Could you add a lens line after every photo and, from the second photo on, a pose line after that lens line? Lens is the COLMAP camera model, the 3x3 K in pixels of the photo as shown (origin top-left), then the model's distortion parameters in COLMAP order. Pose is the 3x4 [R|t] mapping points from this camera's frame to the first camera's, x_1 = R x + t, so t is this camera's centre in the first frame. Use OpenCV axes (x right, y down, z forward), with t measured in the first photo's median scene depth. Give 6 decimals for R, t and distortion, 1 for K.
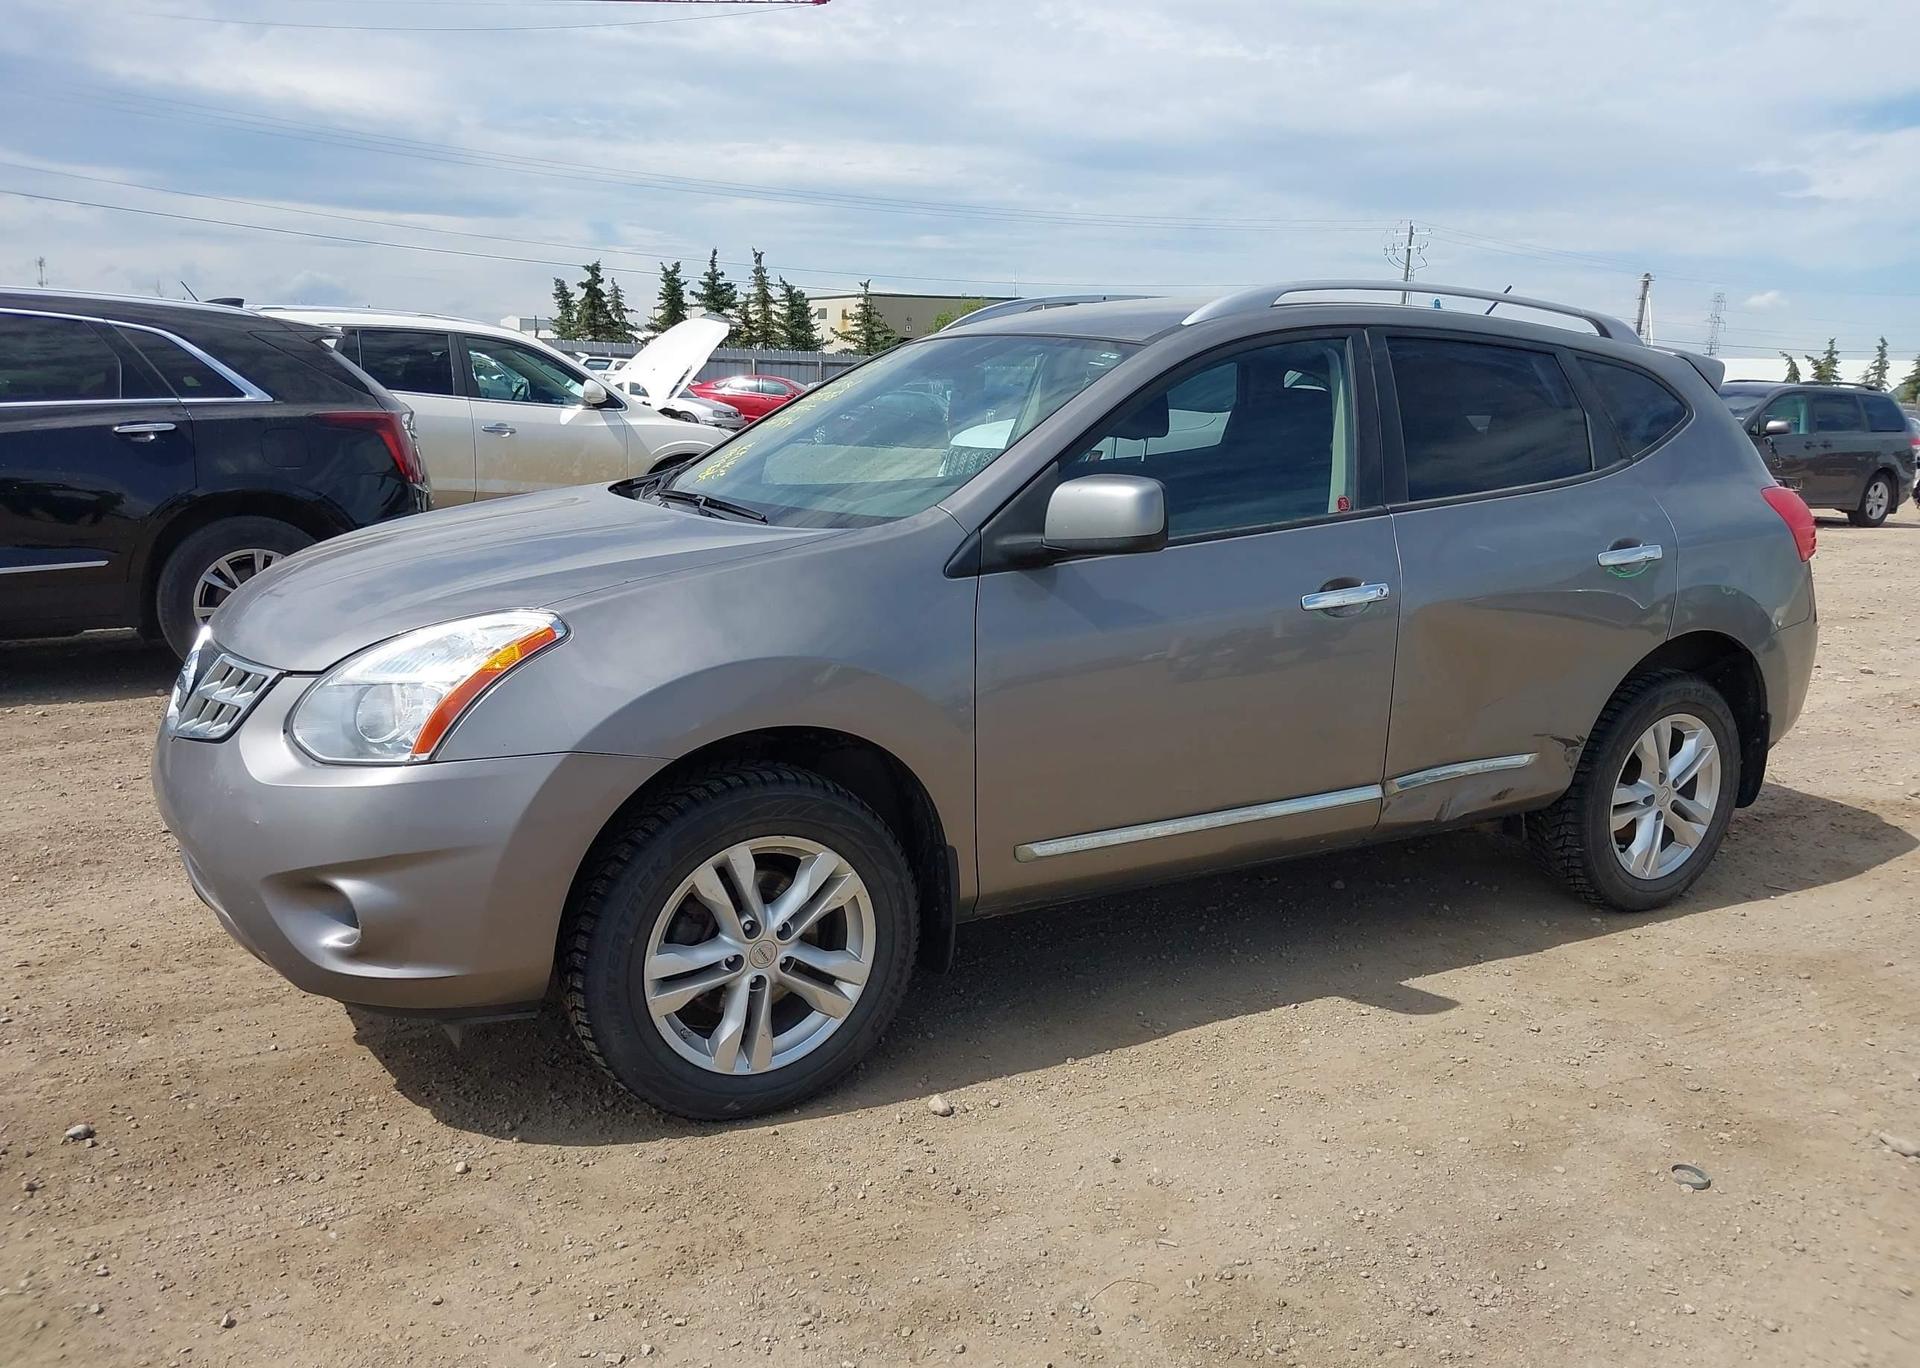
lens RADIAL K [[1588.3, 0, 952.0], [0, 1588.3, 678.4], [0, 0, 1]] dist [0.005631, -0.003303]
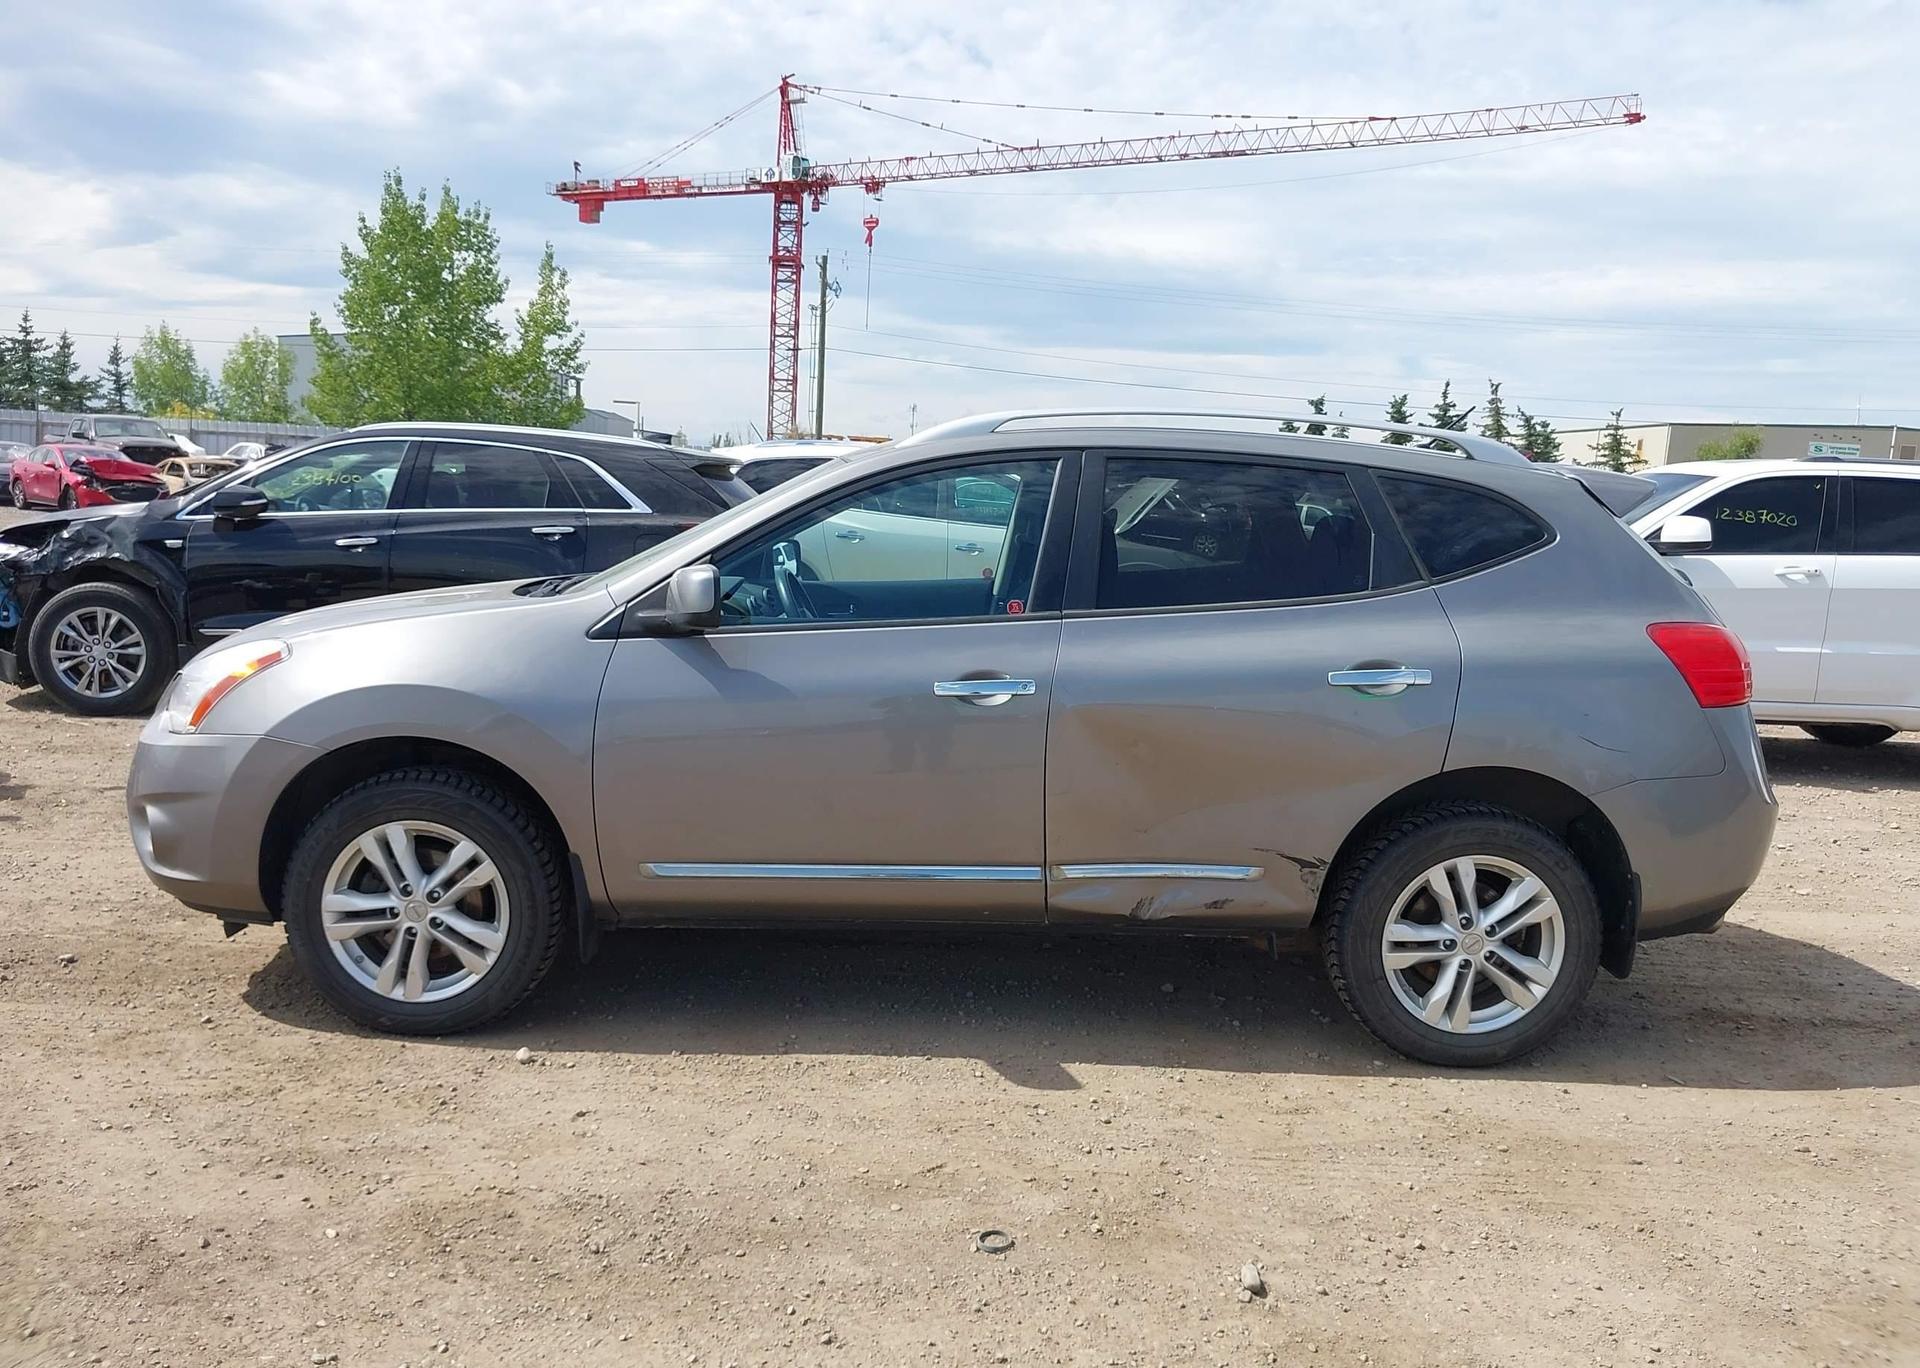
lens RADIAL K [[1604.0, 0, 932.0], [0, 1604.0, 645.1], [0, 0, 1]] dist [0.007246, 0.000378]
pose [[0.867001, 0.056025, -0.495147, 0.243691], [-0.106546, 0.991522, -0.074373, 0.001716], [0.486782, 0.117237, 0.865620, 0.004236]]
